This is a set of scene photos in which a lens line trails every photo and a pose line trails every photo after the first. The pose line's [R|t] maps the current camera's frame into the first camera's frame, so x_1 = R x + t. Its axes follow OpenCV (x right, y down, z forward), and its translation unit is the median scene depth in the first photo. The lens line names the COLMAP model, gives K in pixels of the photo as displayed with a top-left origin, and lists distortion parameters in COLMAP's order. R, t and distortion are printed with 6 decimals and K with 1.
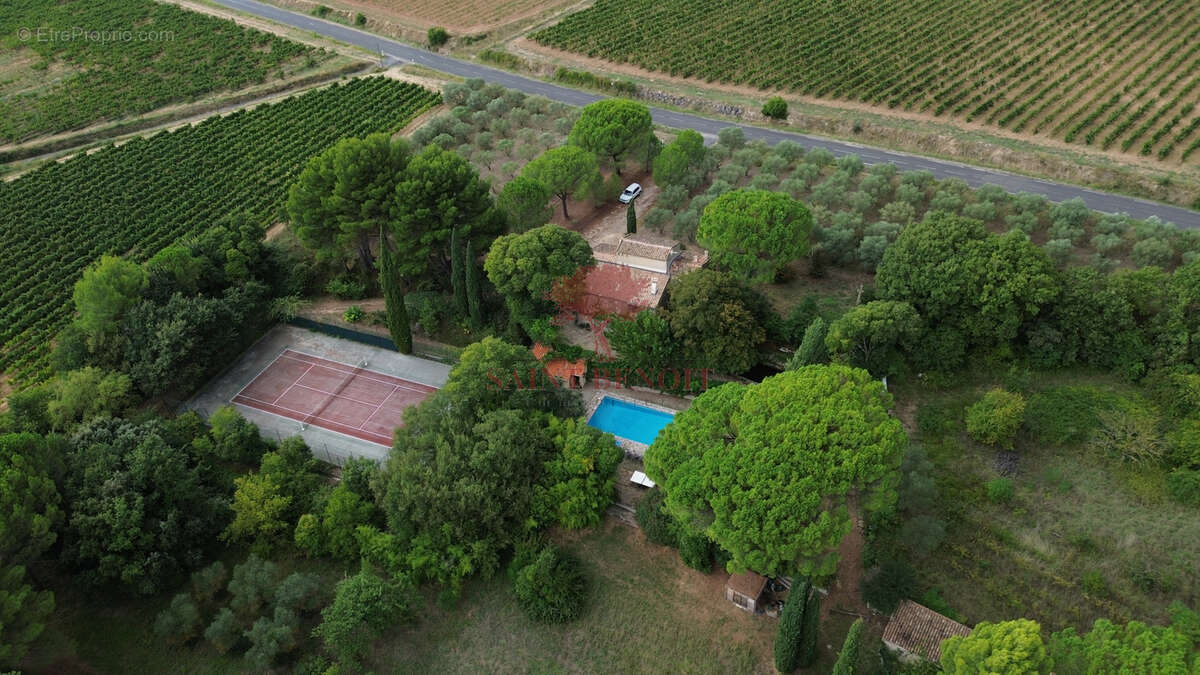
lens RADIAL K [[842.2, 0, 601.0], [0, 842.2, 339.1], [0, 0, 1]] dist [0.068700, -0.065193]
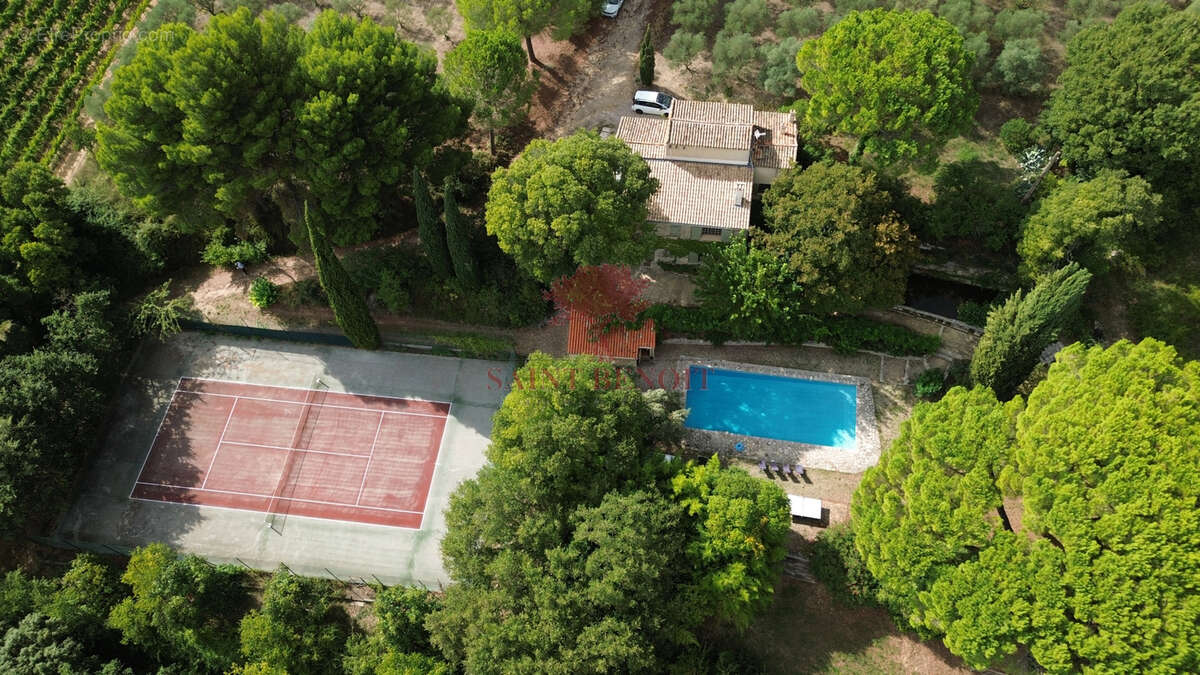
lens RADIAL K [[842.2, 0, 598.1], [0, 842.2, 336.5], [0, 0, 1]] dist [0.068700, -0.065193]
pose [[0.965708, -0.222615, 0.133608, -0.157707], [0.160048, 0.915629, 0.368794, -0.224628], [-0.204434, -0.334764, 0.919859, 0.381771]]
